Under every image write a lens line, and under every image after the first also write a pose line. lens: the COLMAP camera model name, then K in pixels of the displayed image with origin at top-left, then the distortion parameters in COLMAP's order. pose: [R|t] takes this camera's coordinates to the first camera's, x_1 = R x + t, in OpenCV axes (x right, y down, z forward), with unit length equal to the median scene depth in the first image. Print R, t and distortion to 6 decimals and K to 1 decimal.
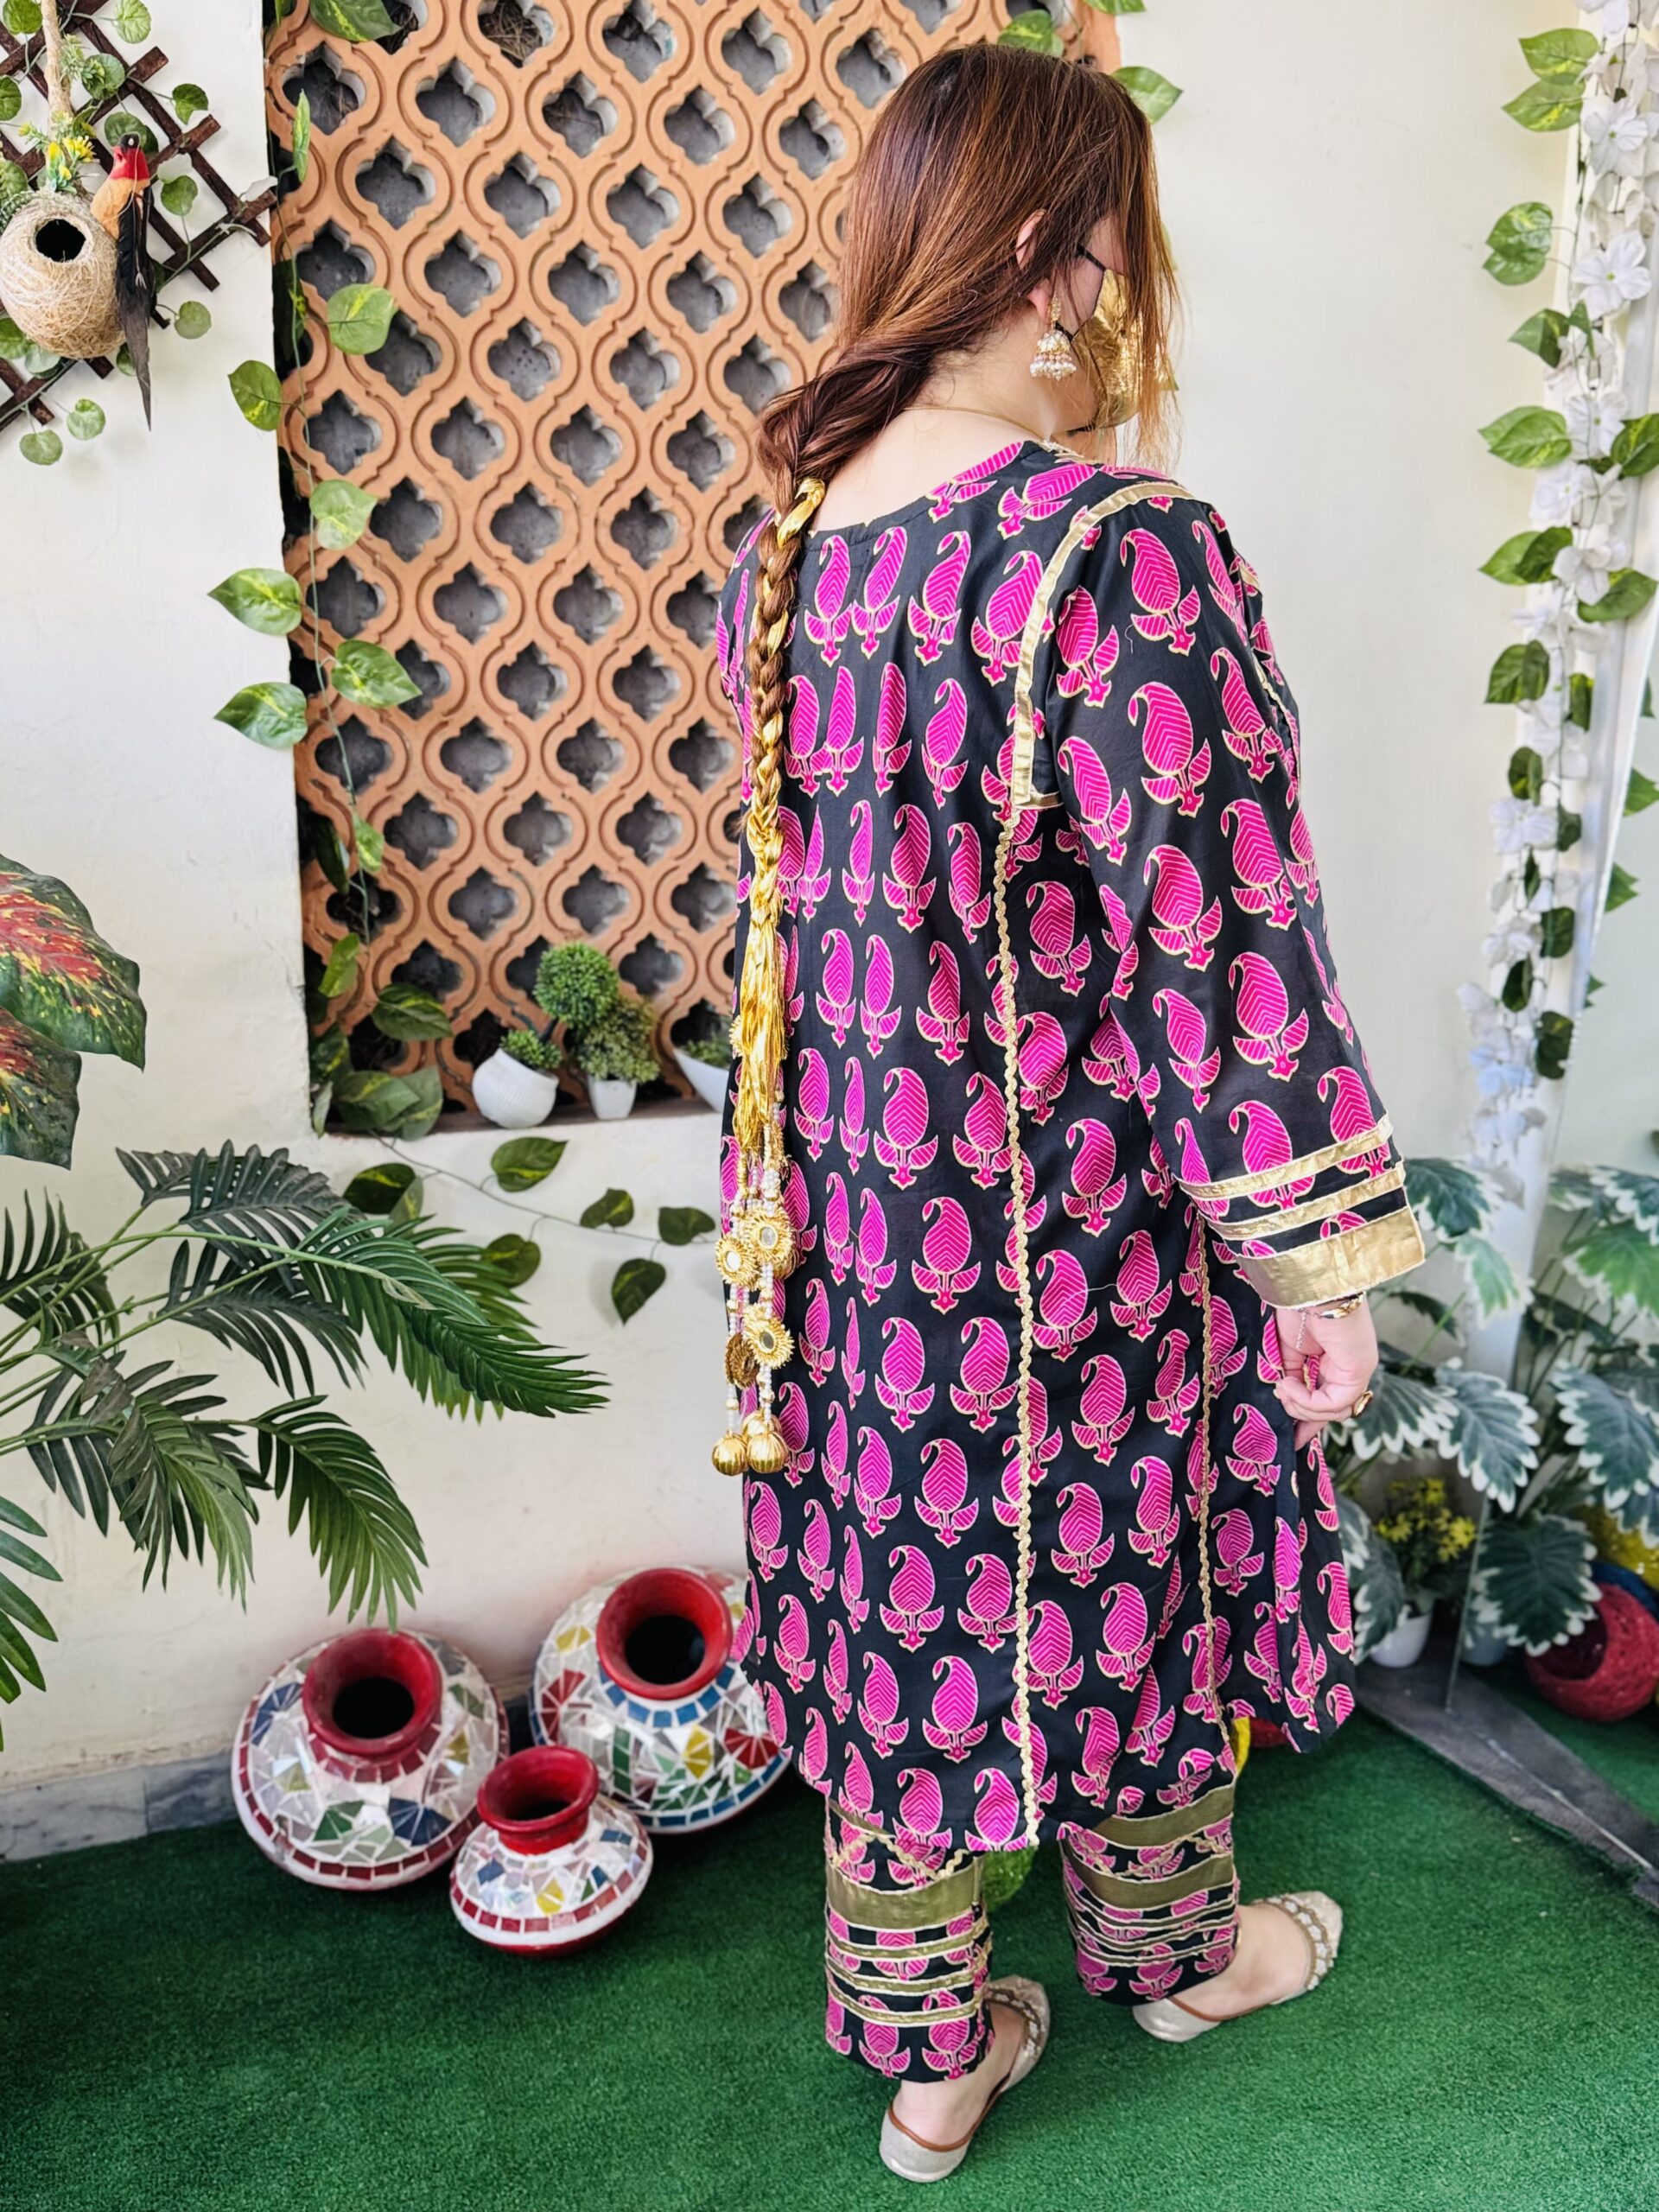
lens RADIAL K [[1981.4, 0, 826.5], [0, 1981.4, 1087.9], [0, 0, 1]] dist [0.037146, -0.048164]
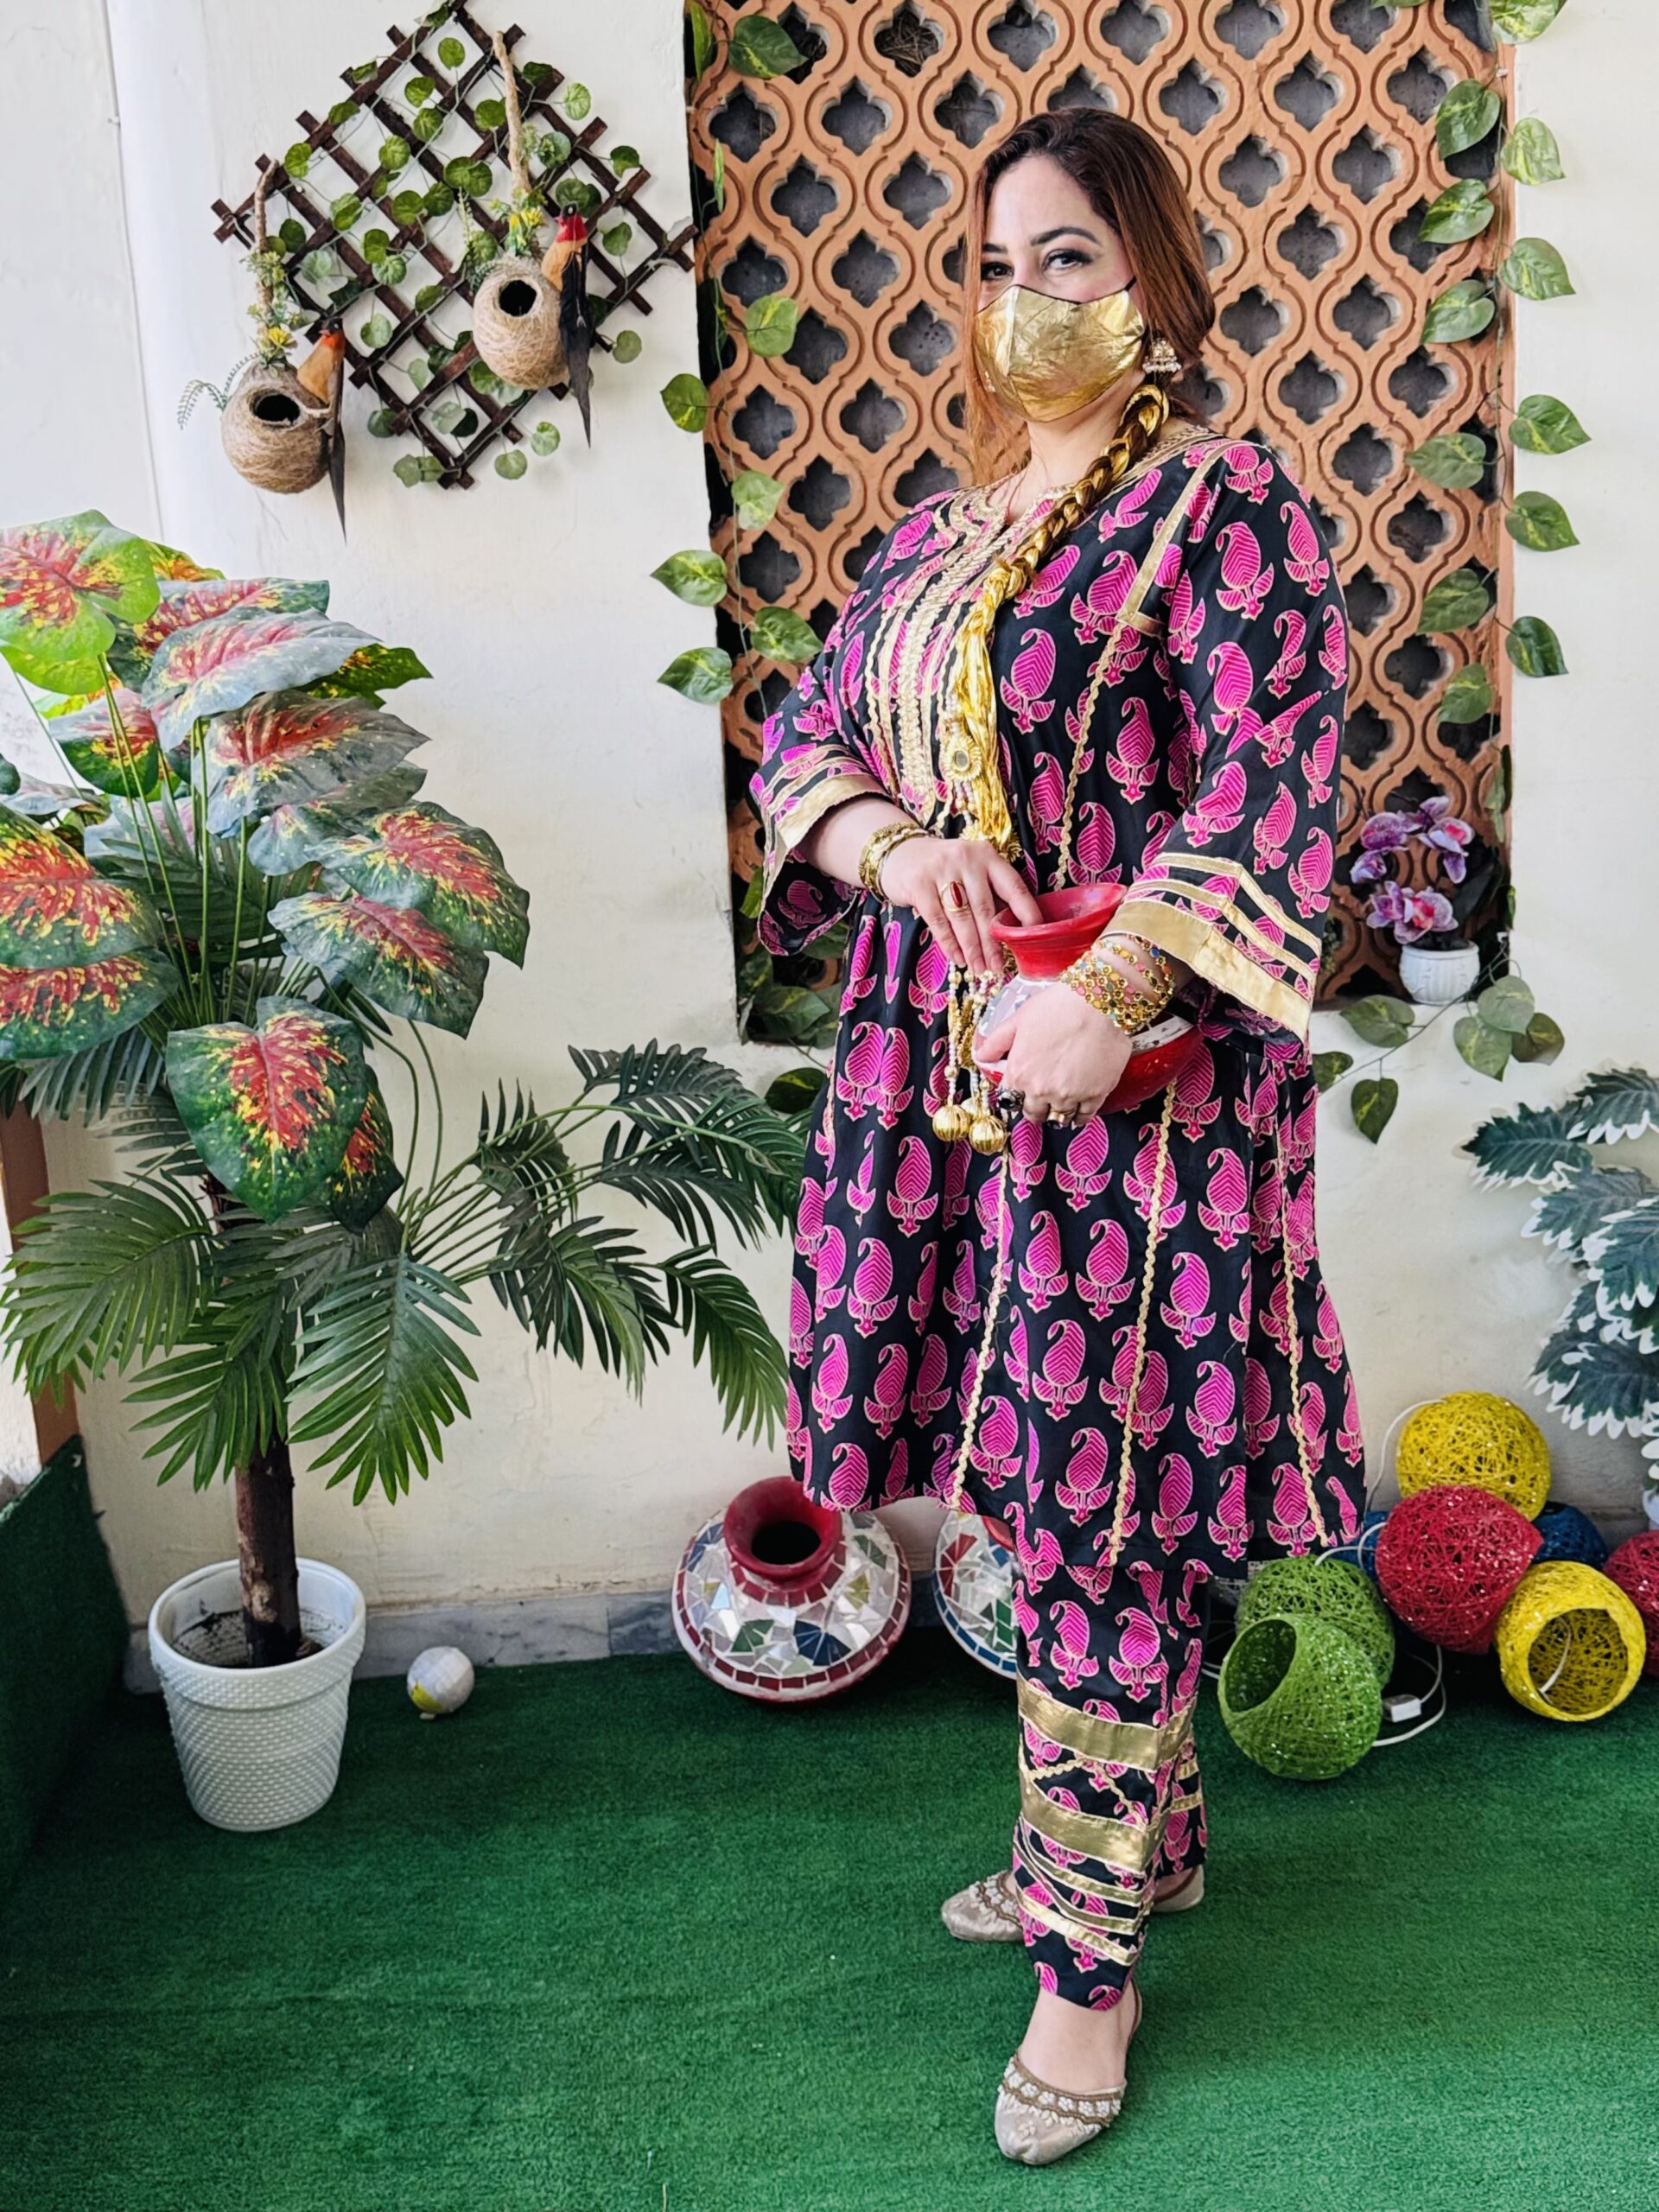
lens RADIAL K [[2713.5, 0, 845.2], [0, 2713.5, 1117.2], [0, 0, 1]] dist [0.137511, 0.000000]
pose [[0.947115, 0.012257, -0.320661, 0.308878], [-0.008151, 0.999867, 0.014144, 0.045930], [0.320791, -0.010782, 0.947088, -0.473237]]
